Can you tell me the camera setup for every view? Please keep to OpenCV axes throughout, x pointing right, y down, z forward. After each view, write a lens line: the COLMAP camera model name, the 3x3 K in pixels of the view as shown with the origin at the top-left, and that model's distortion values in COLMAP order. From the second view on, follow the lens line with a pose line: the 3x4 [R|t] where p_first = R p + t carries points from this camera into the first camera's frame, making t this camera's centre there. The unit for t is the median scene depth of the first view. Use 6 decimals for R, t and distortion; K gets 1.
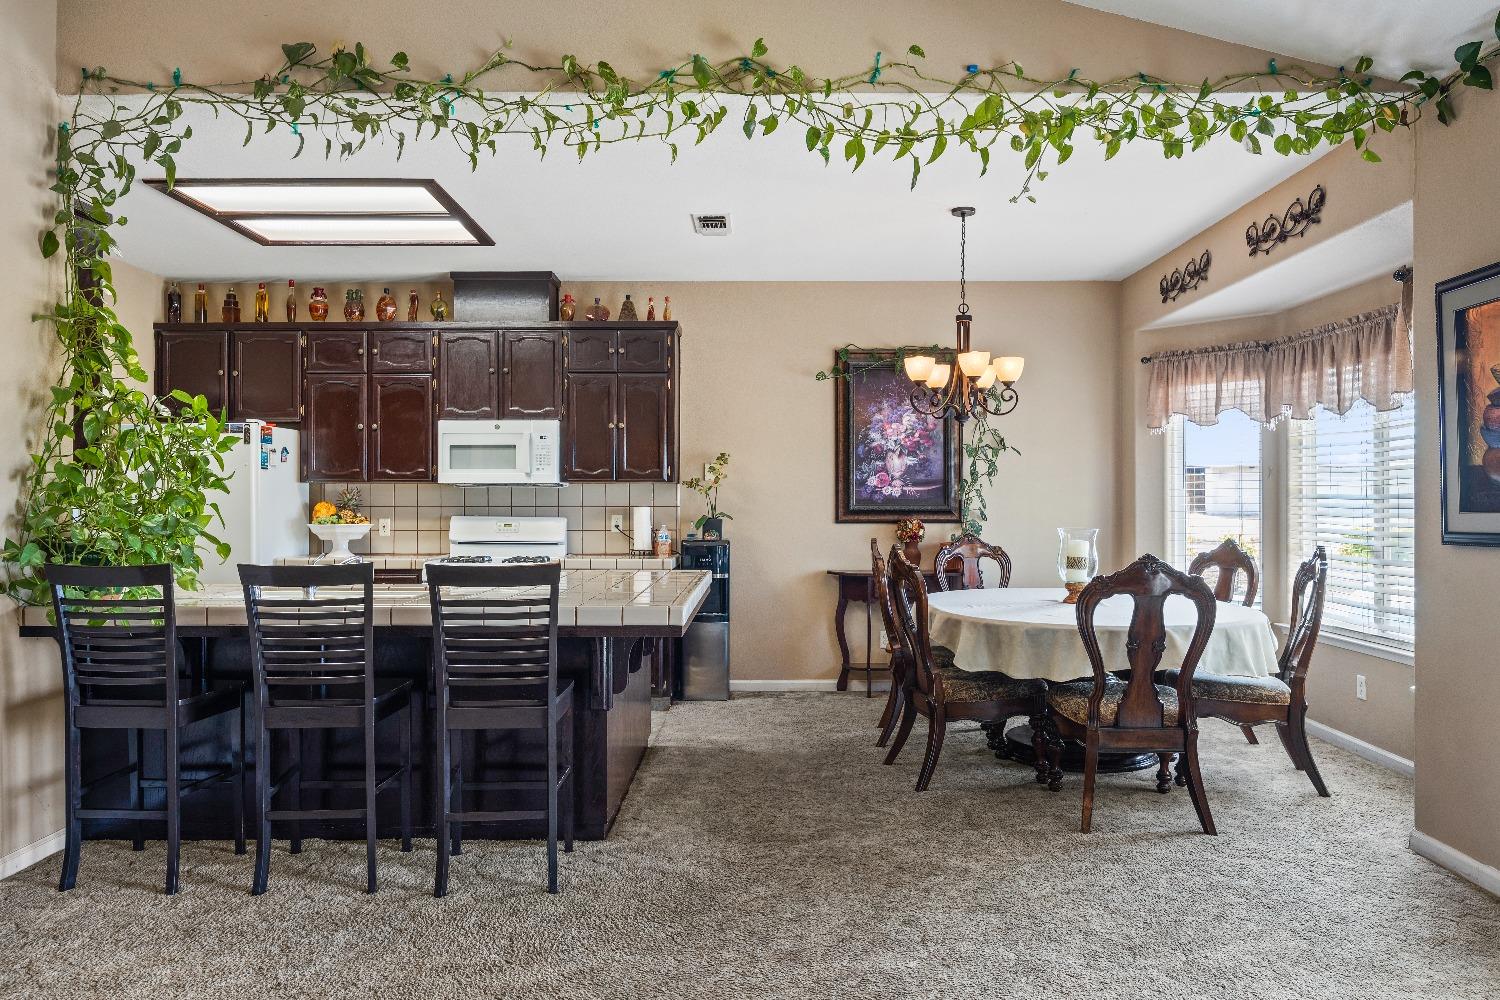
lens RADIAL K [[1091.2, 0, 747.3], [0, 1091.2, 503.7], [0, 0, 1]] dist [-0.006841, 0.005359]
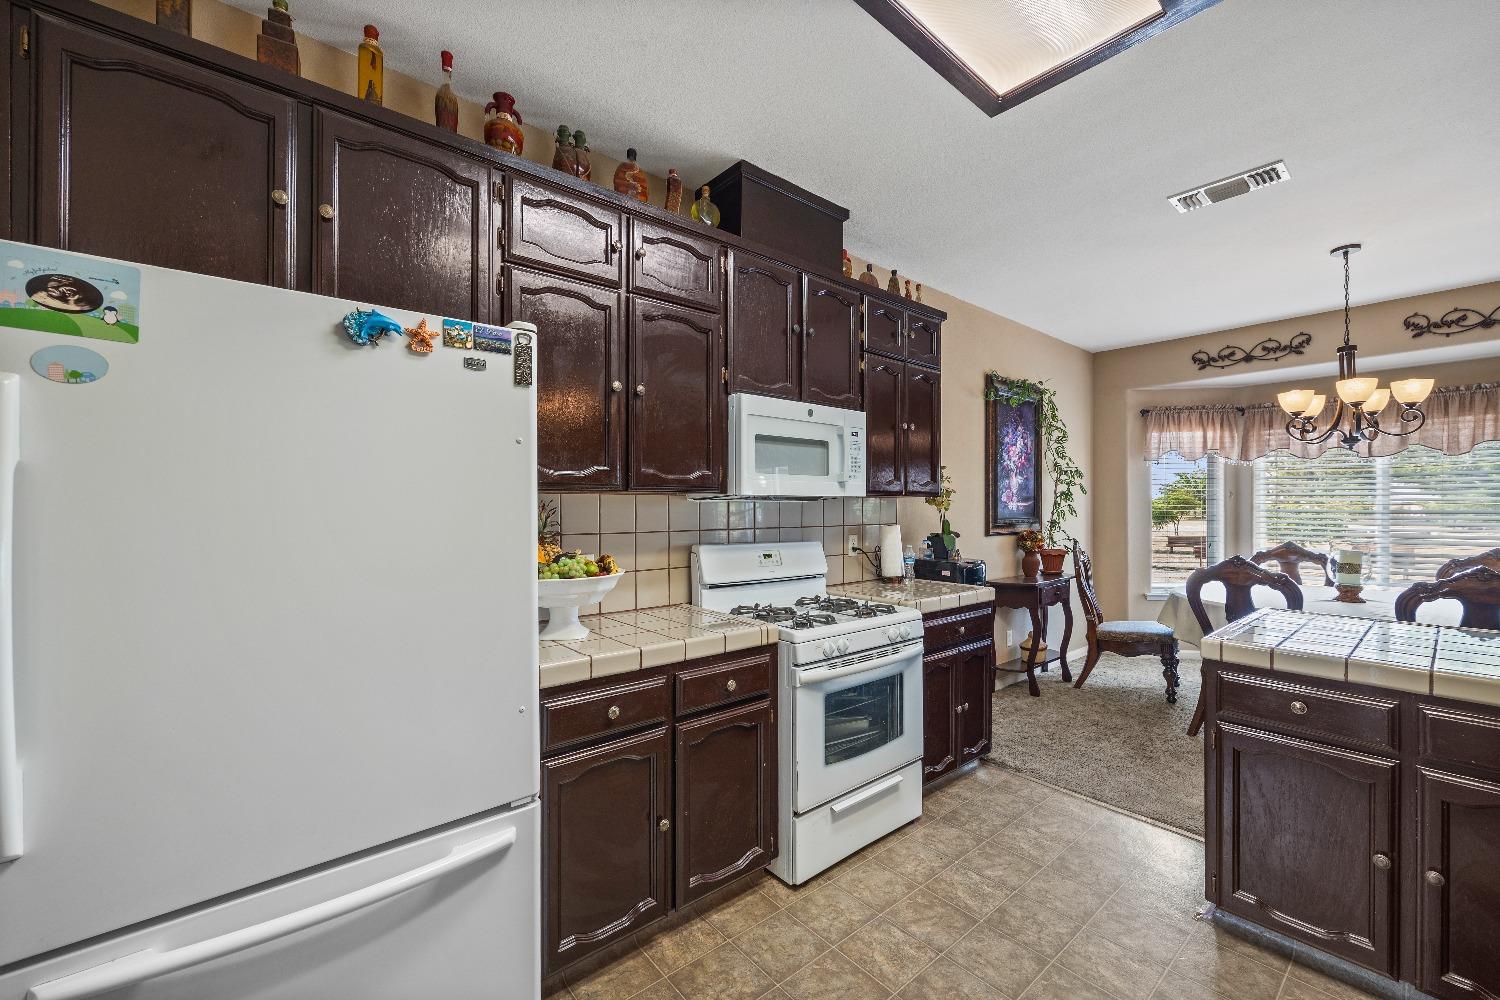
lens RADIAL K [[603.0, 0, 751.0], [0, 603.0, 506.4], [0, 0, 1]] dist [0.003046, 0.000184]
pose [[0.753007, -0.001075, 0.658012, -0.654661], [0.005152, 0.999978, -0.004263, -0.013952], [-0.657993, 0.006600, 0.752995, 0.962029]]
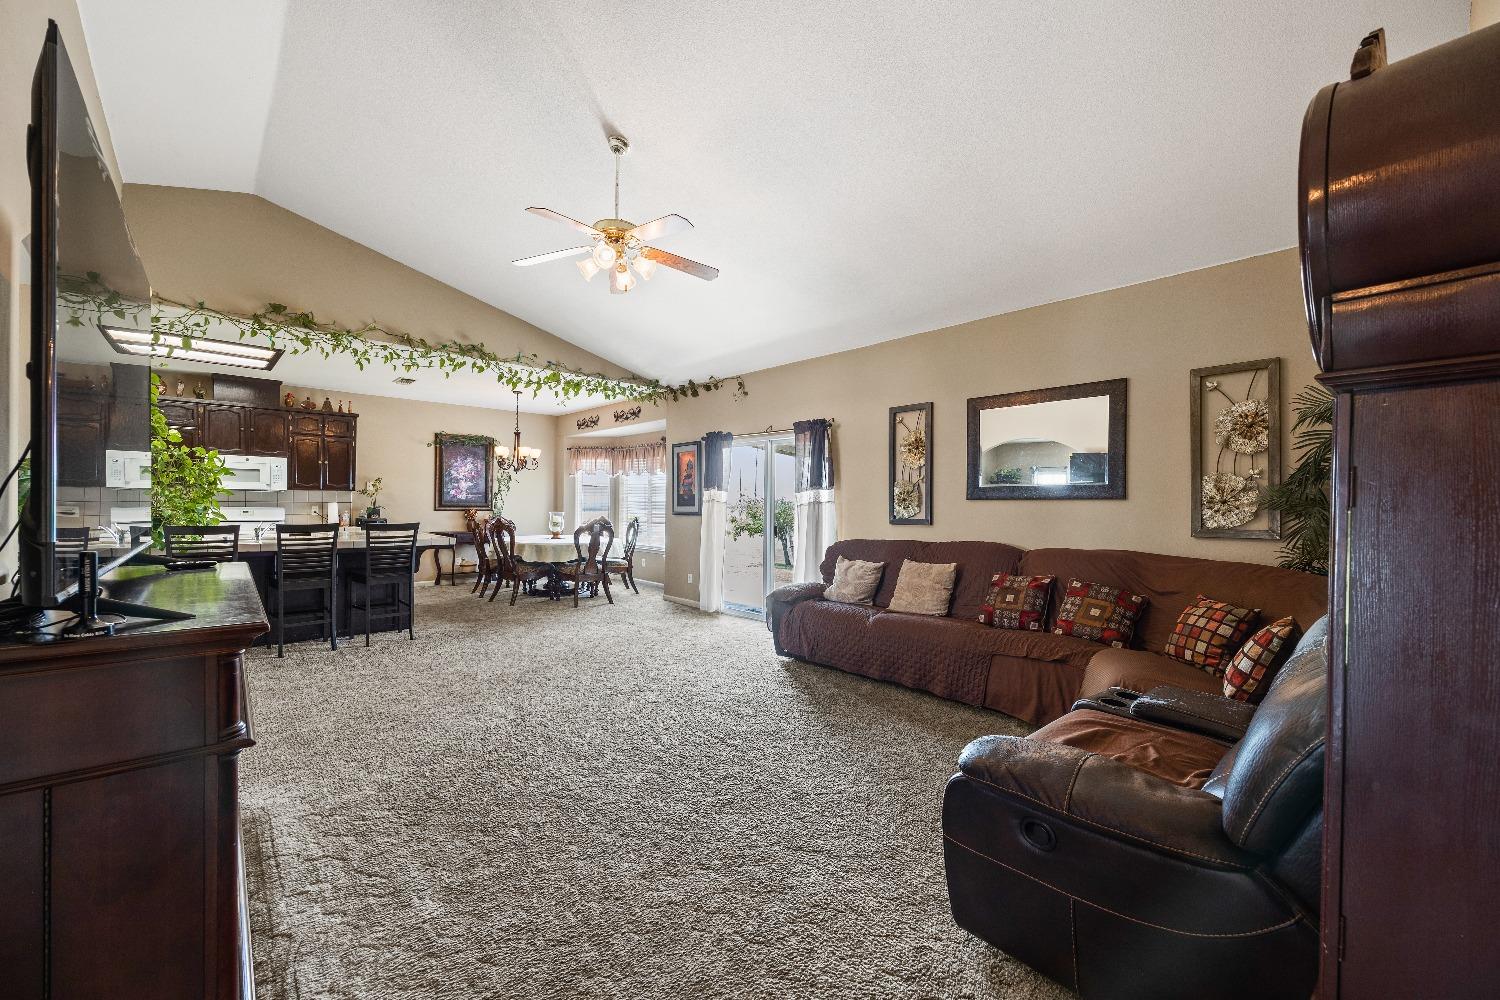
lens RADIAL K [[603.0, 0, 747.9], [0, 603.0, 499.7], [0, 0, 1]] dist [0.003046, 0.000184]
pose [[0.731618, 0.014393, 0.681563, -0.397909], [-0.010311, 0.999896, -0.010046, 0.001547], [-0.681637, 0.000322, 0.731690, -0.465796]]
